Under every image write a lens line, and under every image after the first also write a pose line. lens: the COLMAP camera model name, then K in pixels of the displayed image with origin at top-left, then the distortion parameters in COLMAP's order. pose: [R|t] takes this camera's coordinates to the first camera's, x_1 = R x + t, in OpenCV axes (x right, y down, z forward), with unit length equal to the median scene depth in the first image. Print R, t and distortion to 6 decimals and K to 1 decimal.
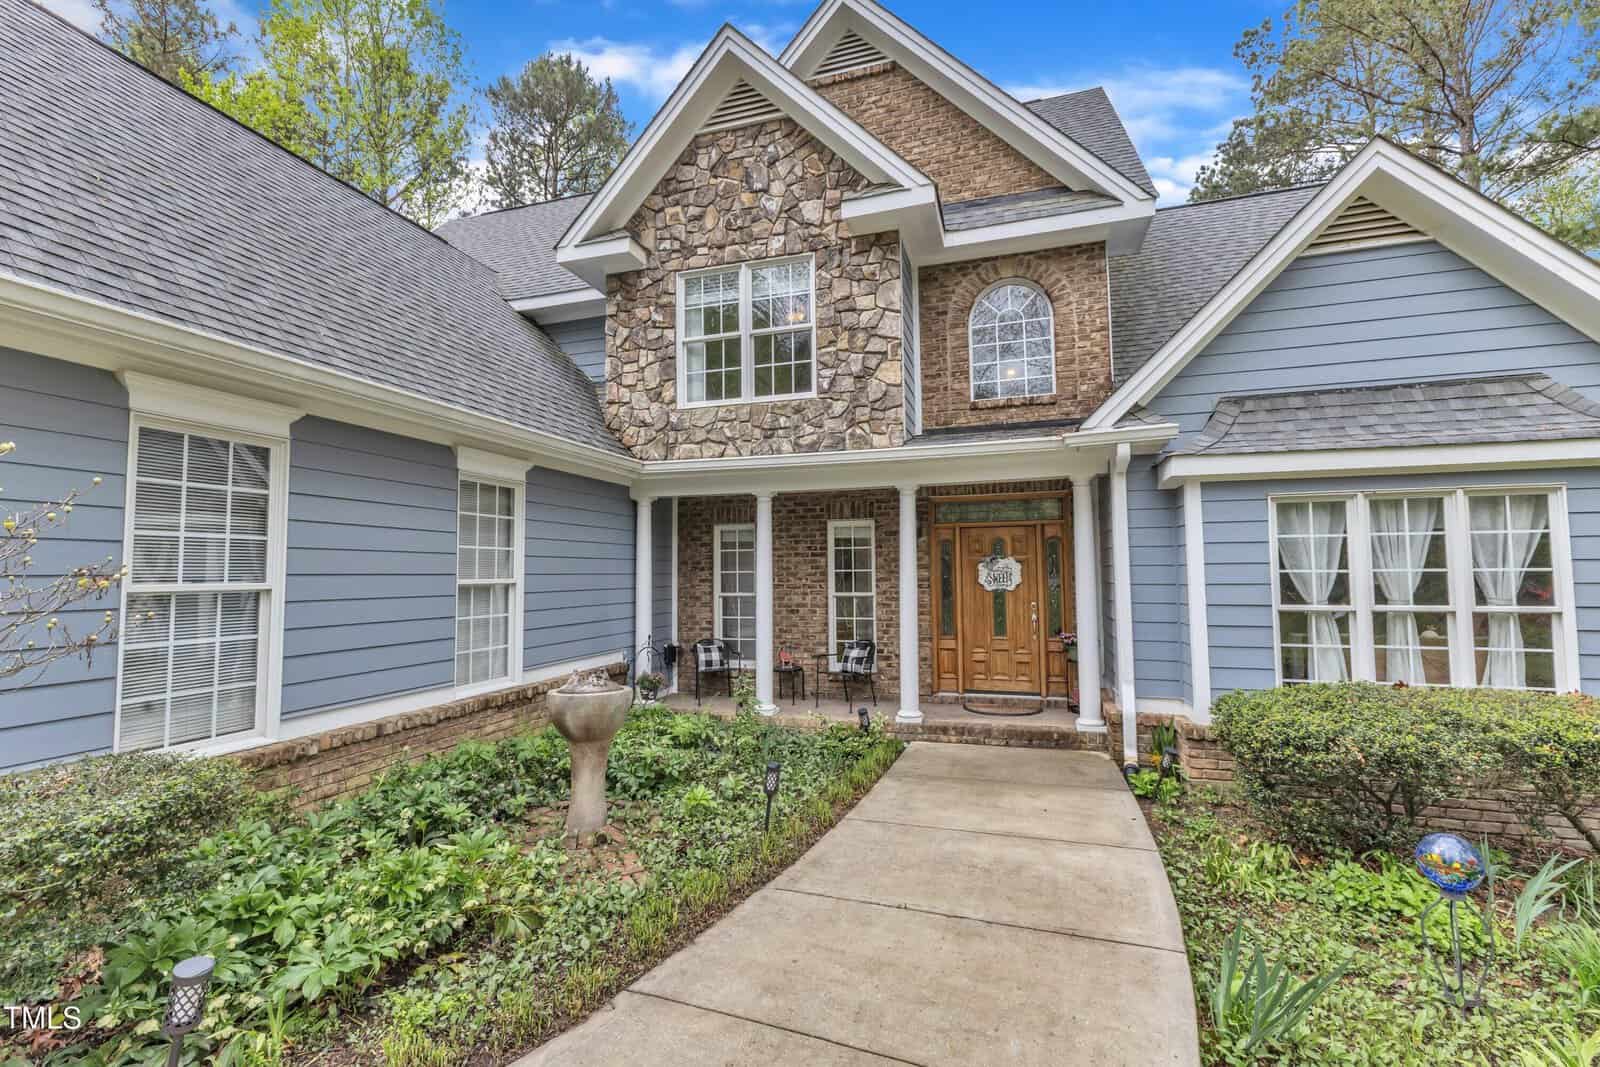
lens RADIAL K [[689.1, 0, 800.0], [0, 689.1, 533.5], [0, 0, 1]] dist [0.002872, 0.000148]
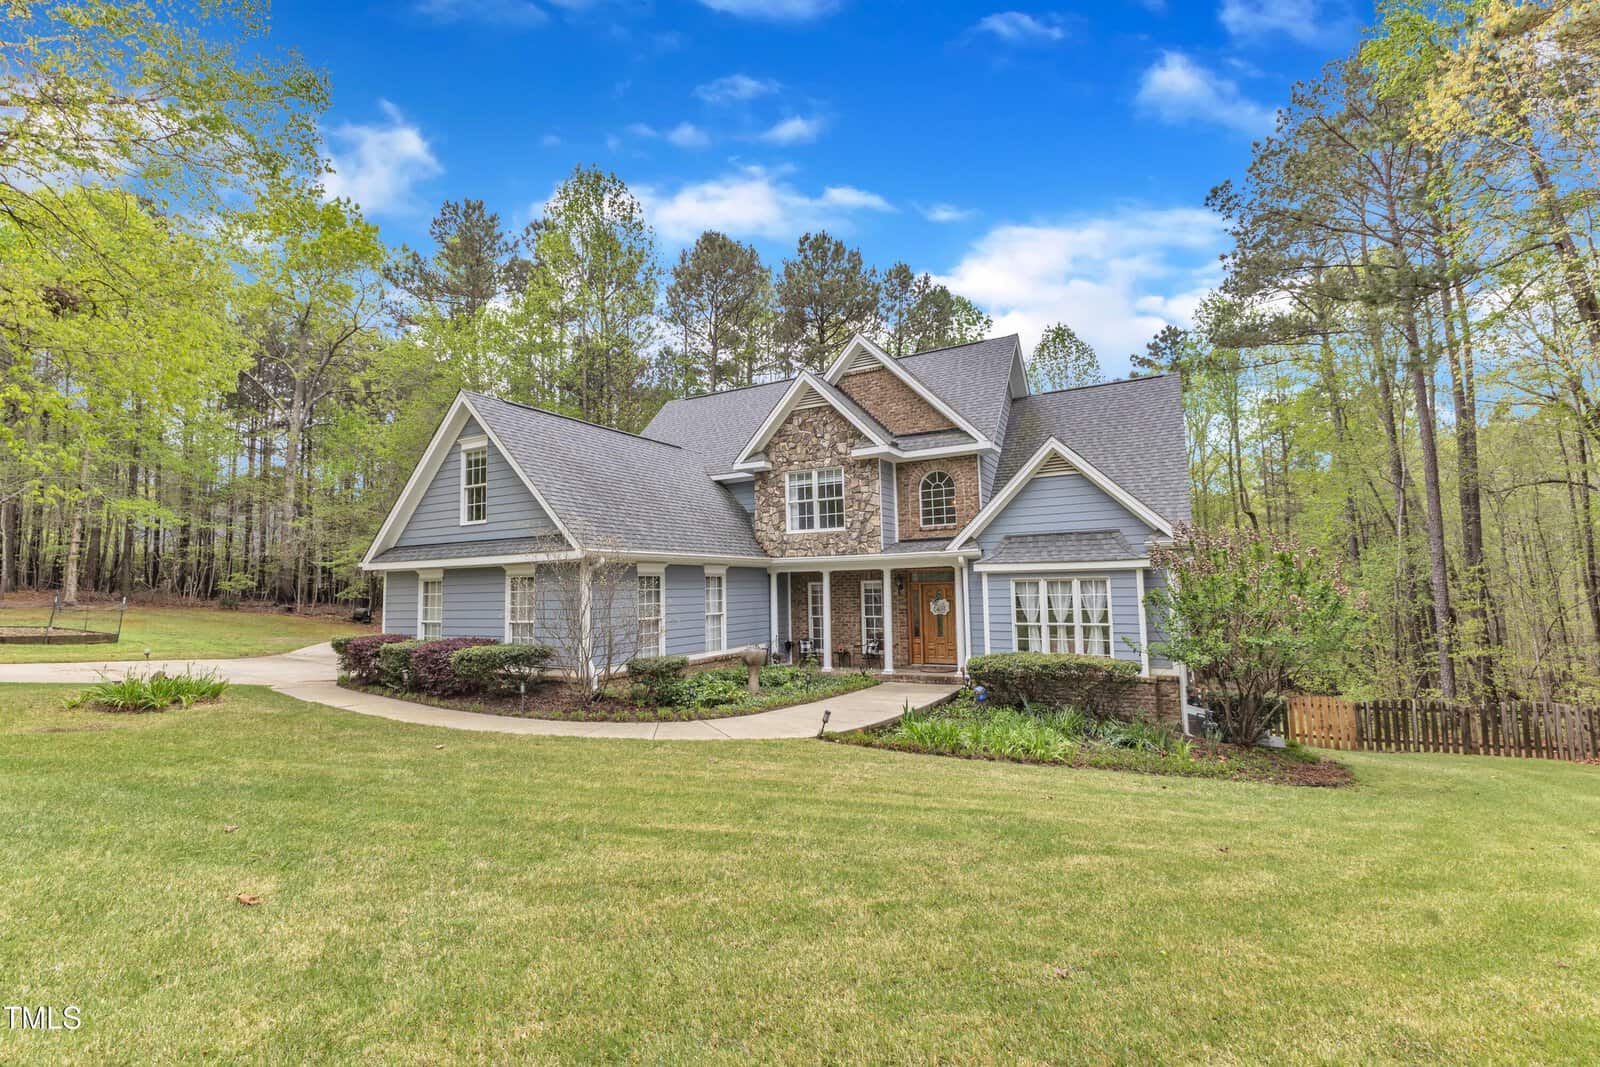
lens RADIAL K [[689.1, 0, 800.0], [0, 689.1, 533.5], [0, 0, 1]] dist [0.002872, 0.000148]
pose [[0.977930, -0.026148, -0.207289, 0.334287], [0.022657, 0.999559, -0.019197, -0.141237], [0.207700, 0.014076, 0.978091, -1.200067]]
